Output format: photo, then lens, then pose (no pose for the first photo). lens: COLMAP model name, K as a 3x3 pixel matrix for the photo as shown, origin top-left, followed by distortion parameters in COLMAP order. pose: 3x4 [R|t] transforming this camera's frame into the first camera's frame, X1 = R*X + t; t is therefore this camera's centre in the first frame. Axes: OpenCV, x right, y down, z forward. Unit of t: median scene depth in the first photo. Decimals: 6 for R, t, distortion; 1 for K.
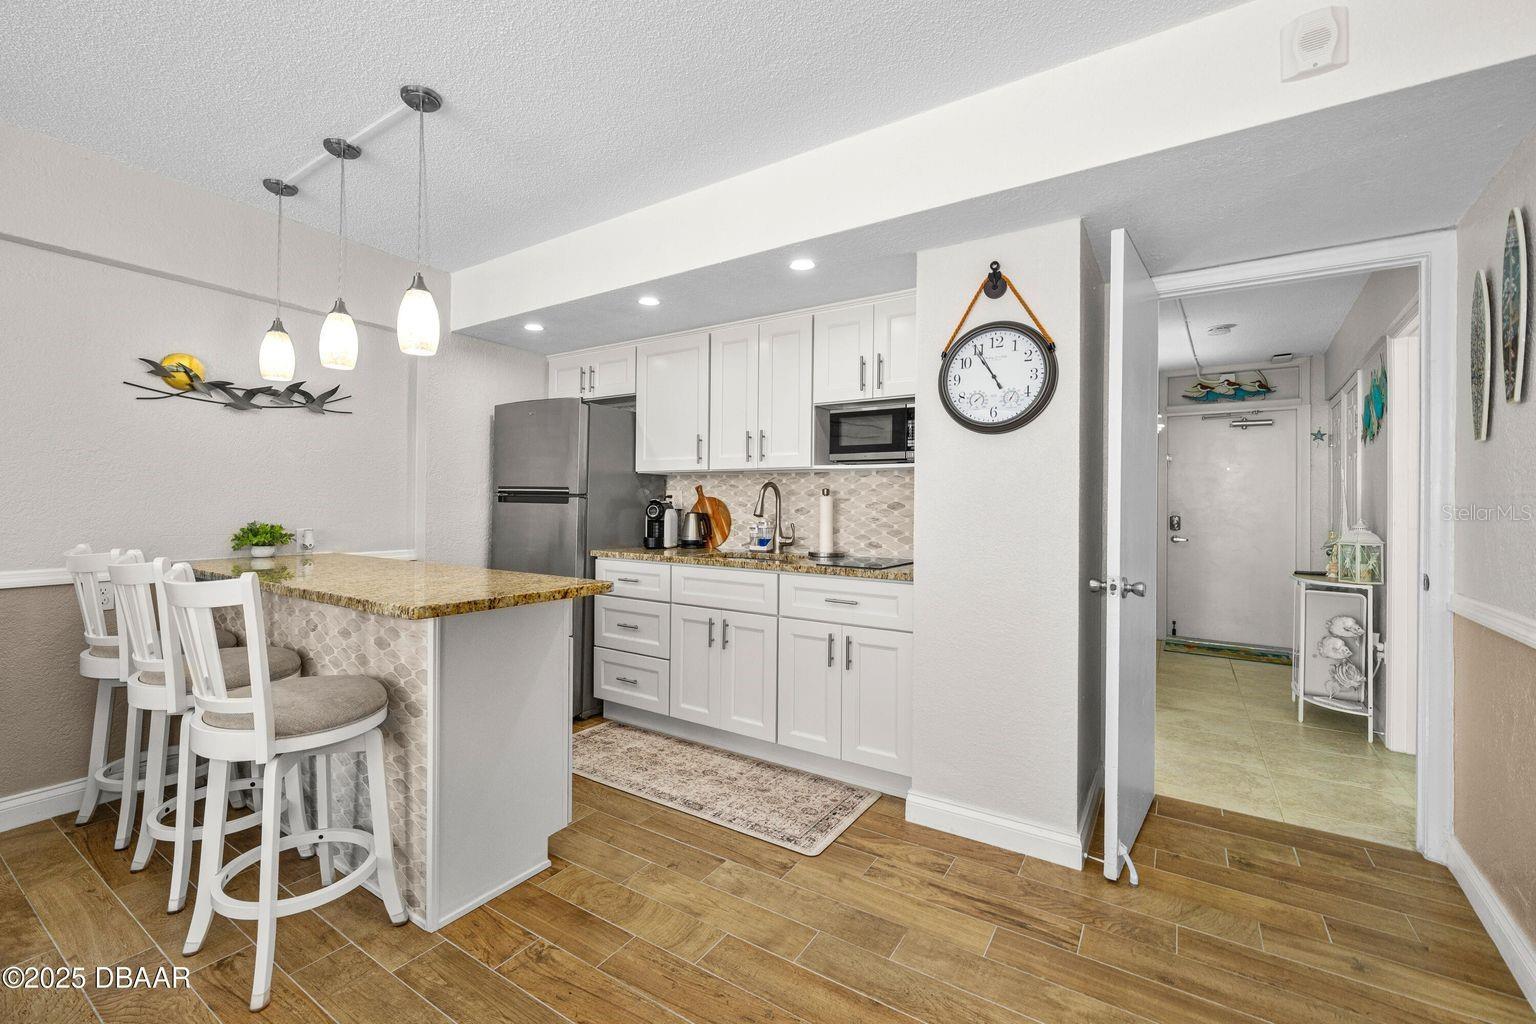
lens RADIAL K [[648.1, 0, 728.6], [0, 648.1, 496.1], [0, 0, 1]] dist [-0.001267, -0.000083]
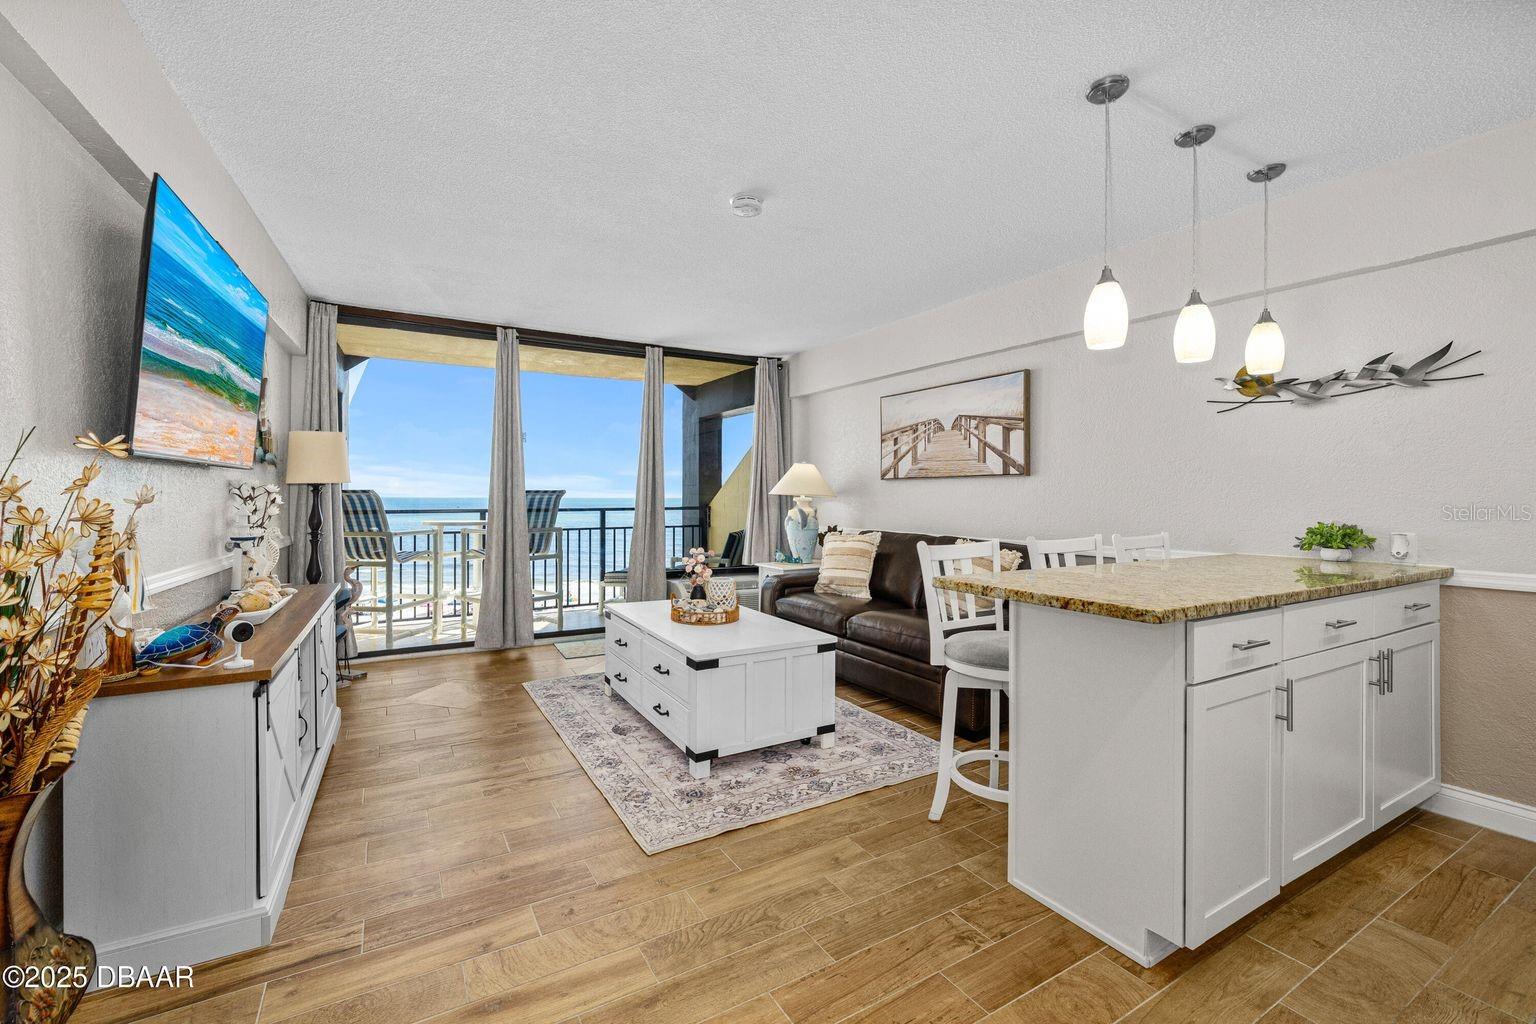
lens RADIAL K [[639.1, 0, 752.2], [0, 639.1, 499.7], [0, 0, 1]] dist [-0.000686, 0.000014]
pose [[-0.431030, -0.007573, -0.902306, 0.398044], [0.005423, 0.999925, -0.010983, 0.012427], [0.902321, -0.009627, -0.430957, 0.586782]]
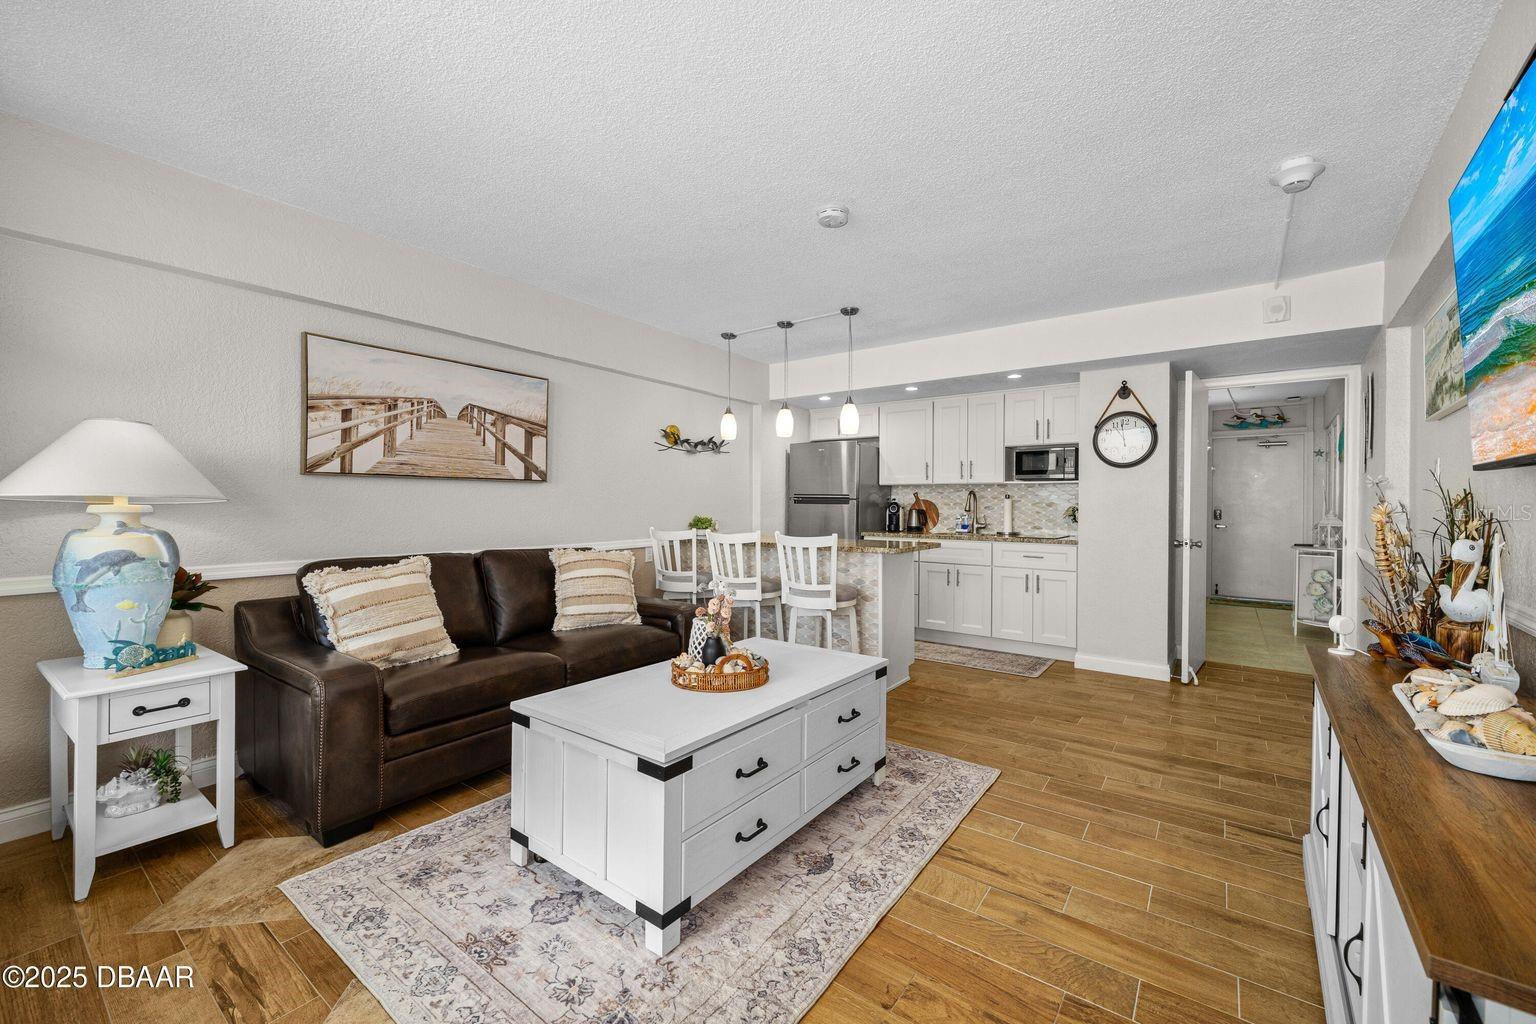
lens RADIAL K [[608.9, 0, 776.7], [0, 608.9, 502.8], [0, 0, 1]] dist [-0.003211, -0.000091]
pose [[0.999657, -0.006478, -0.025383, -0.420810], [0.006815, 0.999890, 0.013207, -0.015519], [0.025295, -0.013376, 0.999591, -0.616767]]
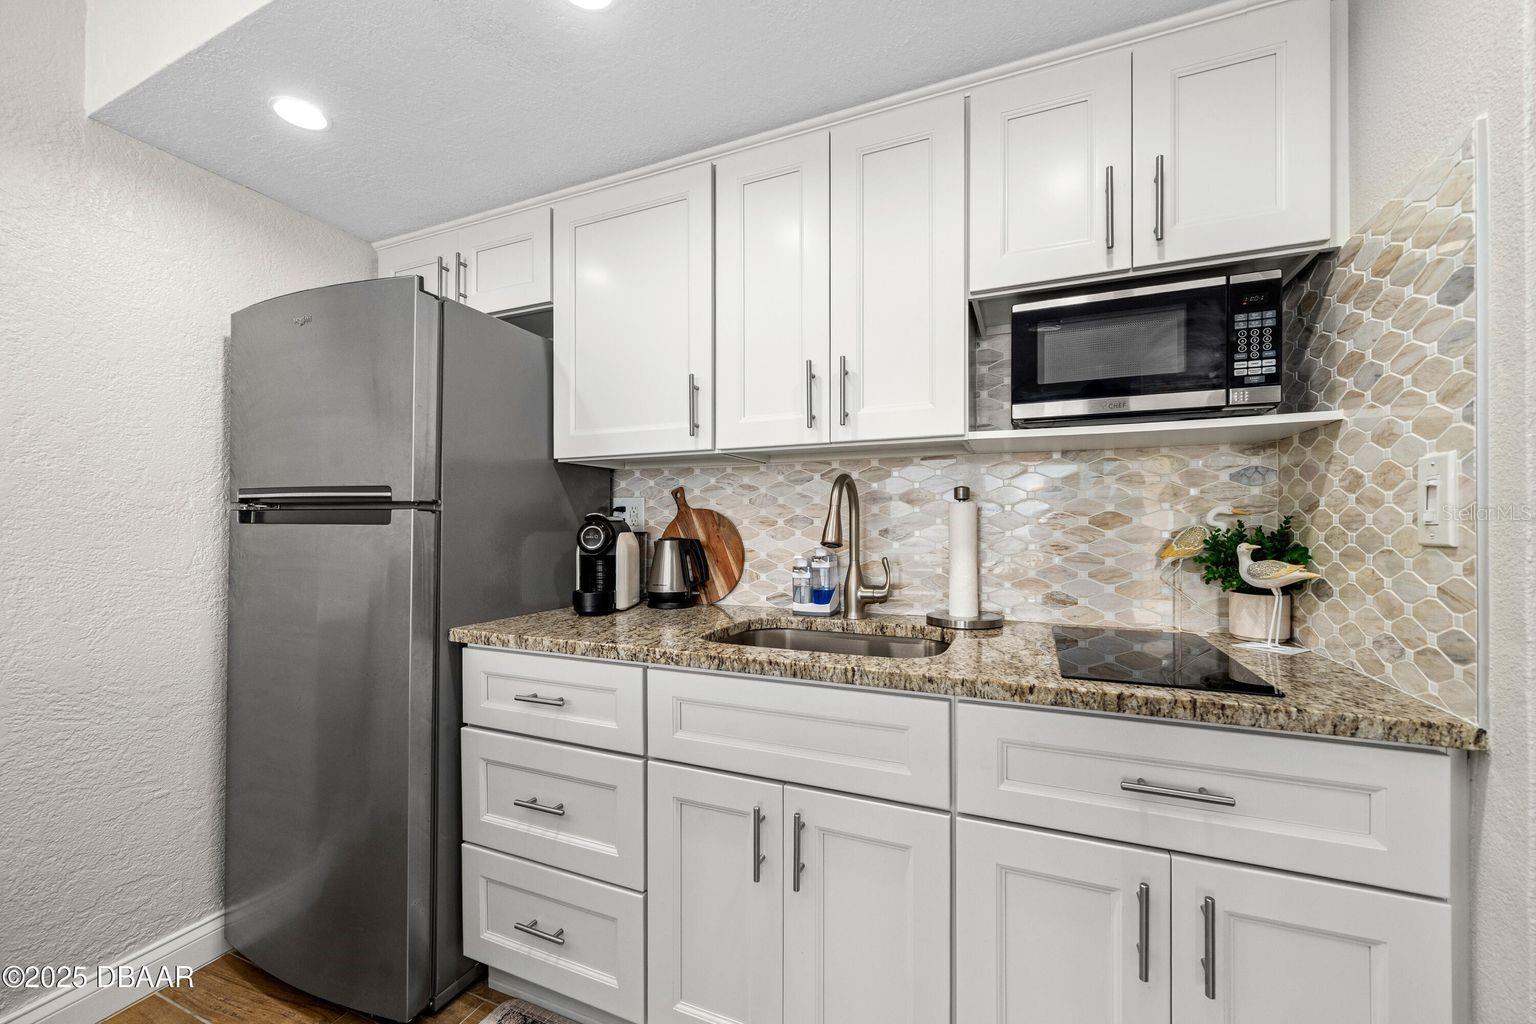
lens RADIAL K [[596.8, 0, 770.3], [0, 596.8, 520.1], [0, 0, 1]] dist [-0.001471, -0.000089]
pose [[0.978842, -0.011468, 0.204295, -0.086796], [0.009964, 0.999915, 0.008386, 0.008522], [-0.204374, -0.006173, 0.978873, 0.599670]]
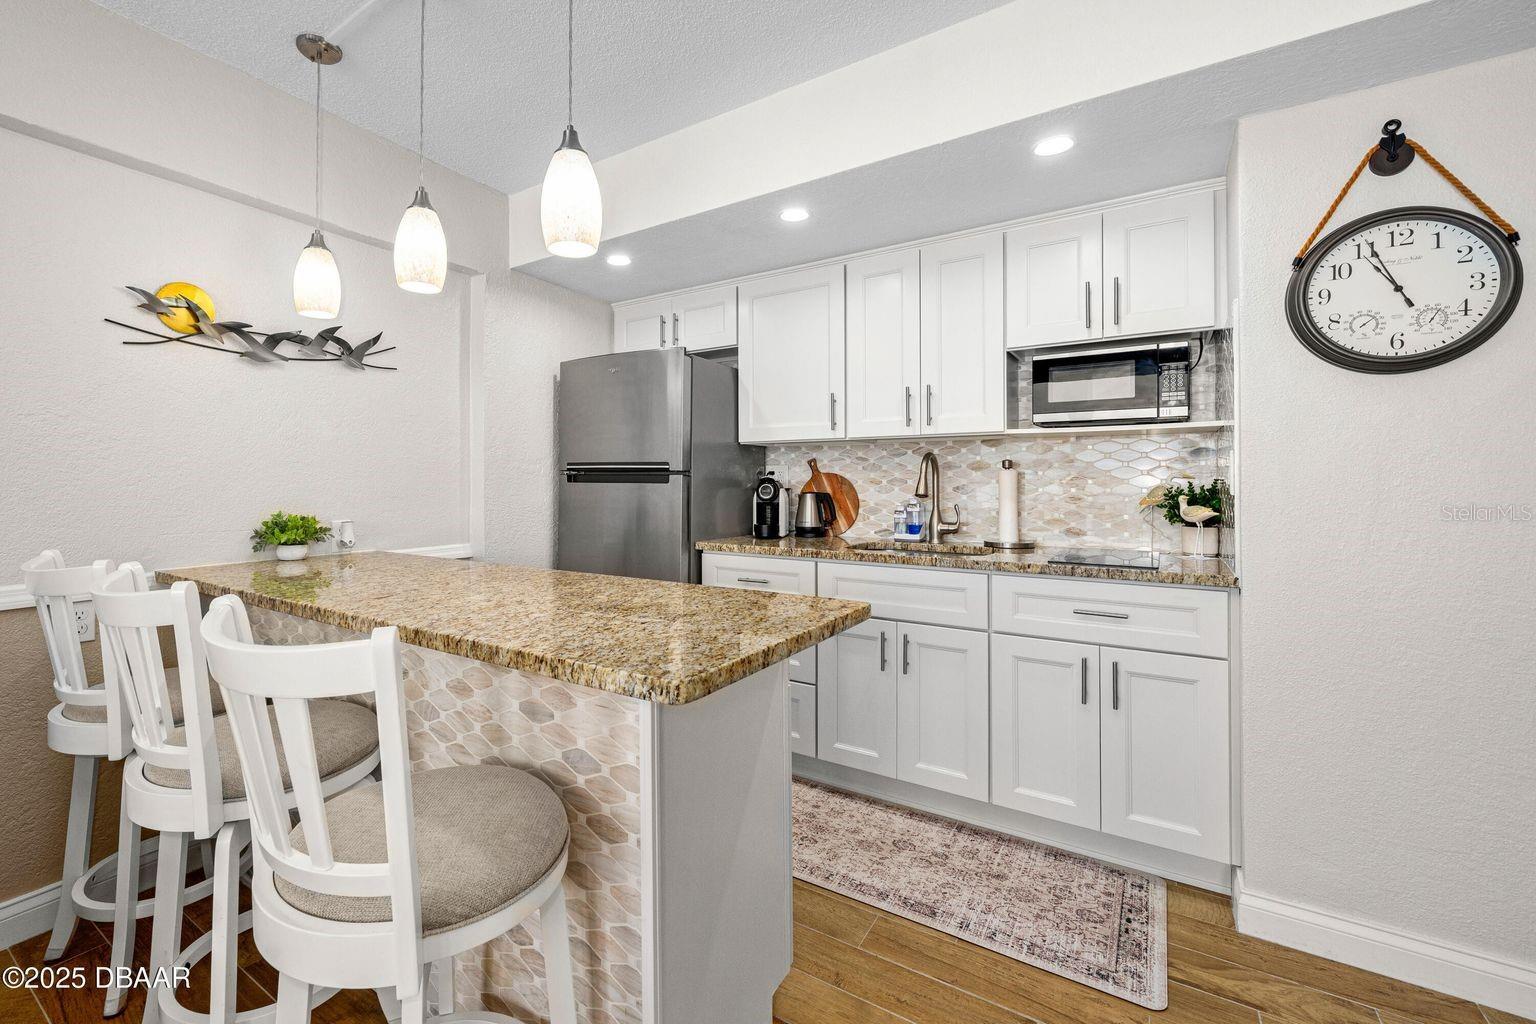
lens RADIAL K [[652.6, 0, 700.6], [0, 652.6, 473.5], [0, 0, 1]] dist [-0.001168, -0.000611]
pose [[0.999928, -0.011634, 0.002873, -0.225011], [0.011634, 0.999932, -0.000171, 0.000391], [-0.002871, 0.000204, 0.999996, 0.223684]]
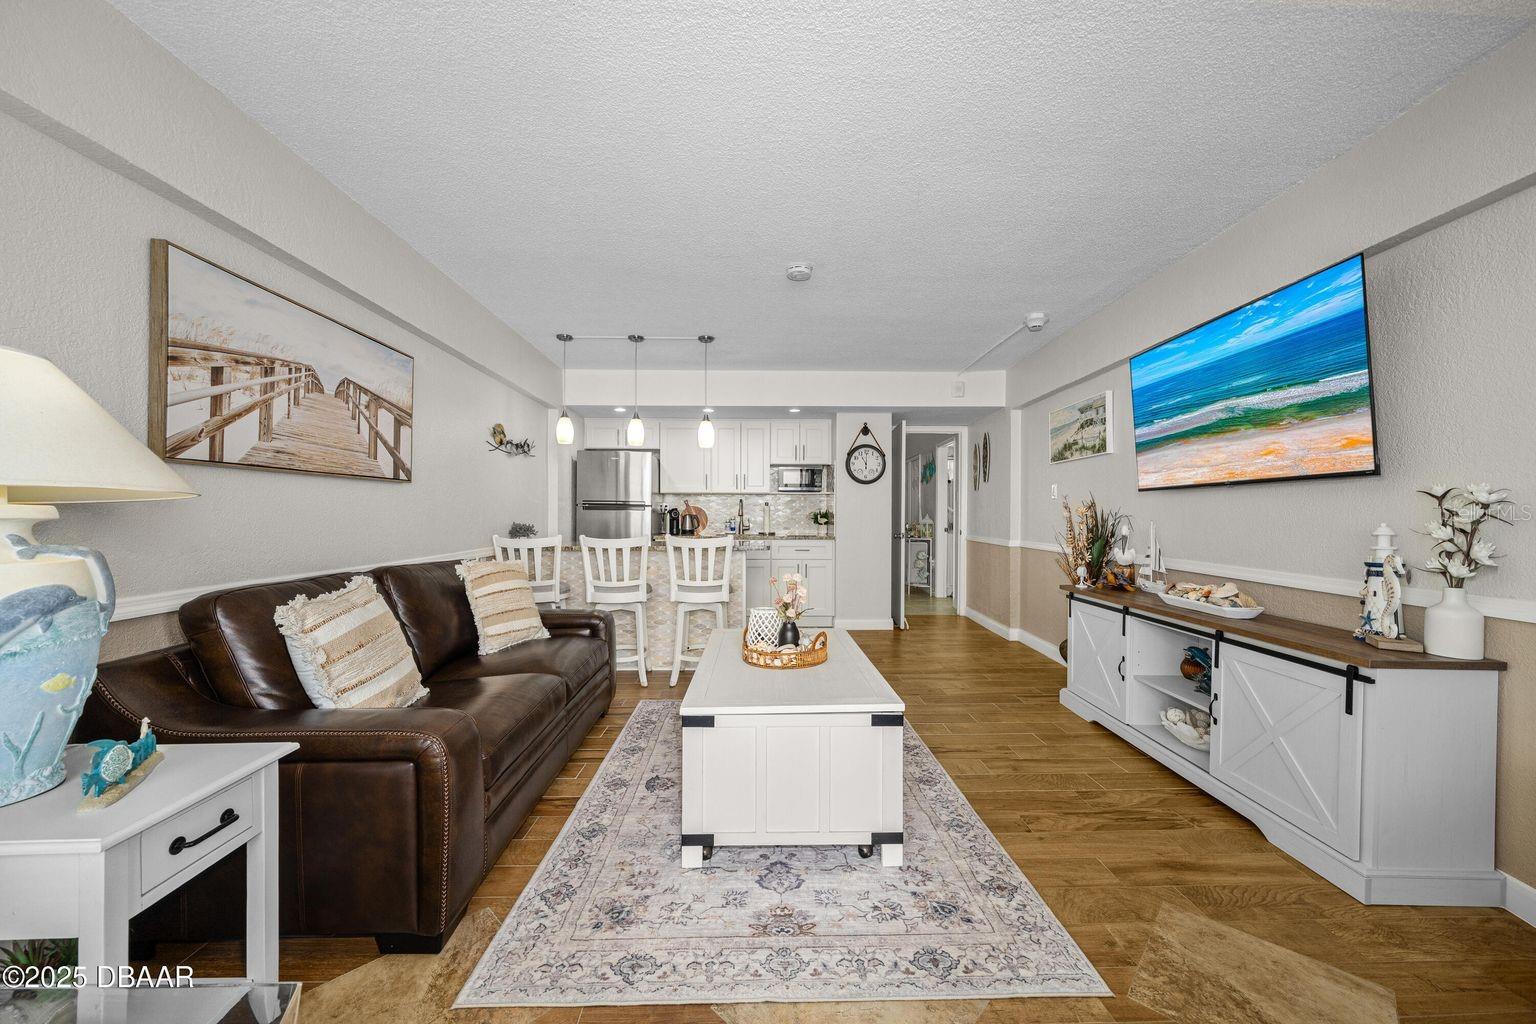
lens RADIAL K [[566.4, 0, 768.0], [0, 566.4, 512.0], [0, 0, 1]] dist [-0.001399, -0.000157]
pose [[0.810391, -0.008628, 0.585826, -0.955951], [-0.001557, 0.999856, 0.016880, -0.011819], [-0.585887, -0.014592, 0.810261, -0.517420]]
